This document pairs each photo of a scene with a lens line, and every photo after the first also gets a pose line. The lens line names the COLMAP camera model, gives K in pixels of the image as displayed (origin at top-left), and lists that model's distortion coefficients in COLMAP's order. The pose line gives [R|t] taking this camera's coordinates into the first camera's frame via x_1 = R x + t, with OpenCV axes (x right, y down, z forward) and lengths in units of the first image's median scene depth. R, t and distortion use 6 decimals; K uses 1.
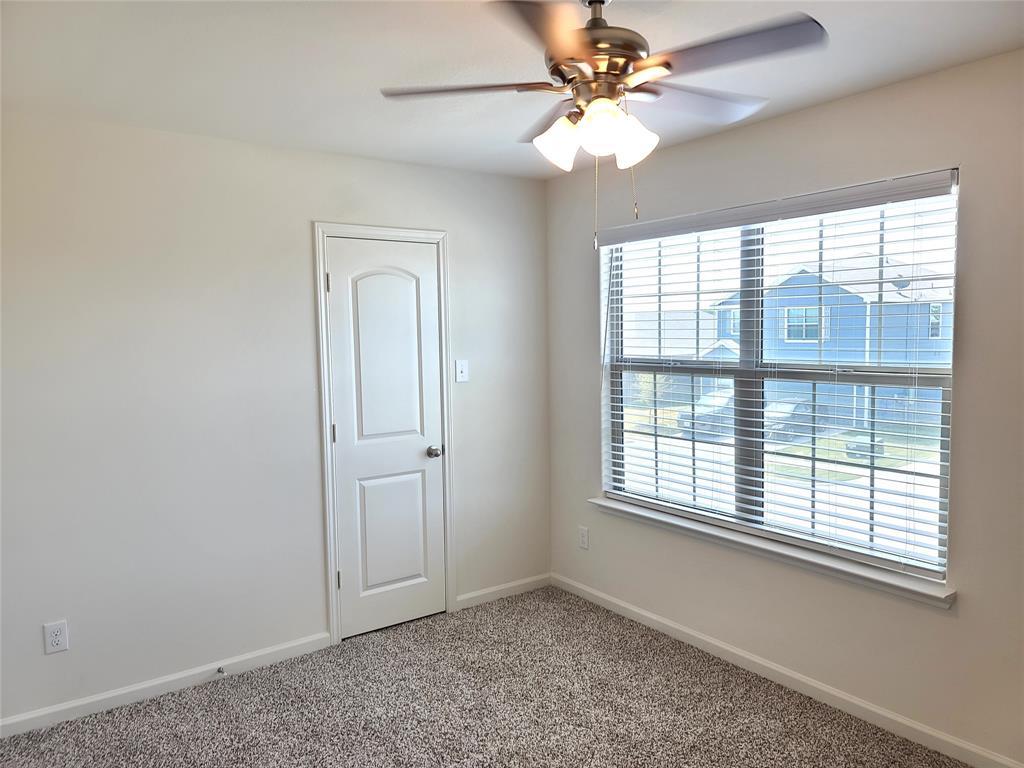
lens RADIAL K [[745.8, 0, 510.1], [0, 745.8, 383.9], [0, 0, 1]] dist [0.056010, -0.042081]
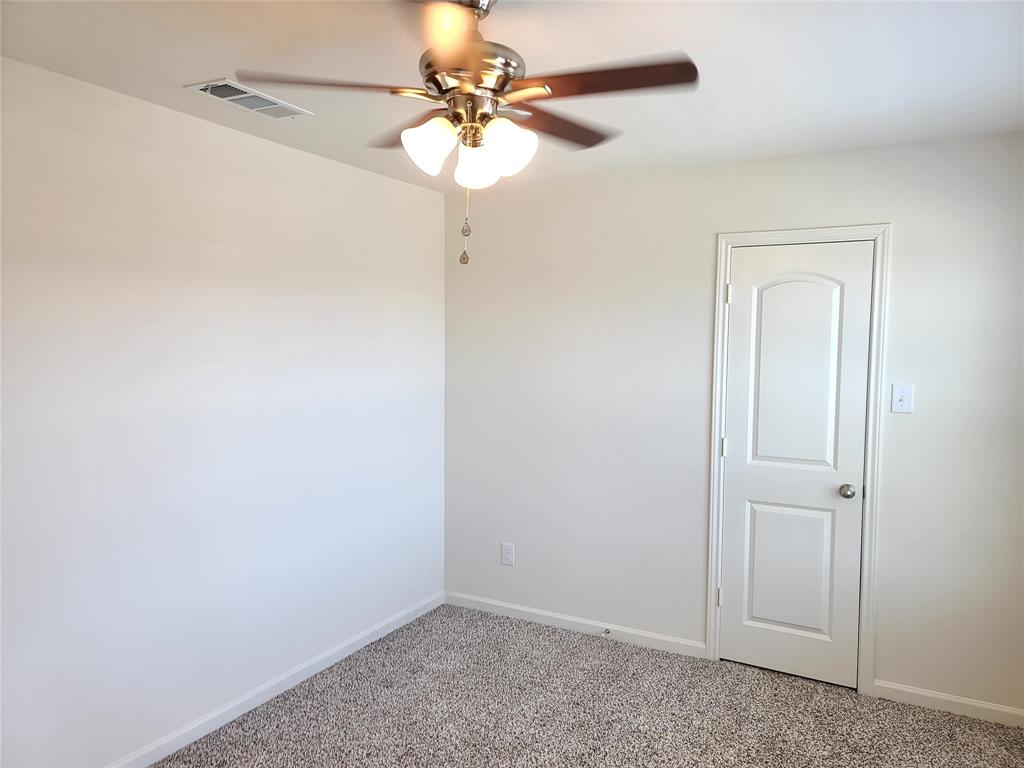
lens RADIAL K [[745.8, 0, 511.6], [0, 745.8, 385.2], [0, 0, 1]] dist [0.056010, -0.042081]
pose [[0.435139, 0.083545, -0.896479, 0.500067], [-0.084702, 0.995068, 0.051619, -0.040902], [0.896370, 0.053472, 0.440070, 0.303399]]
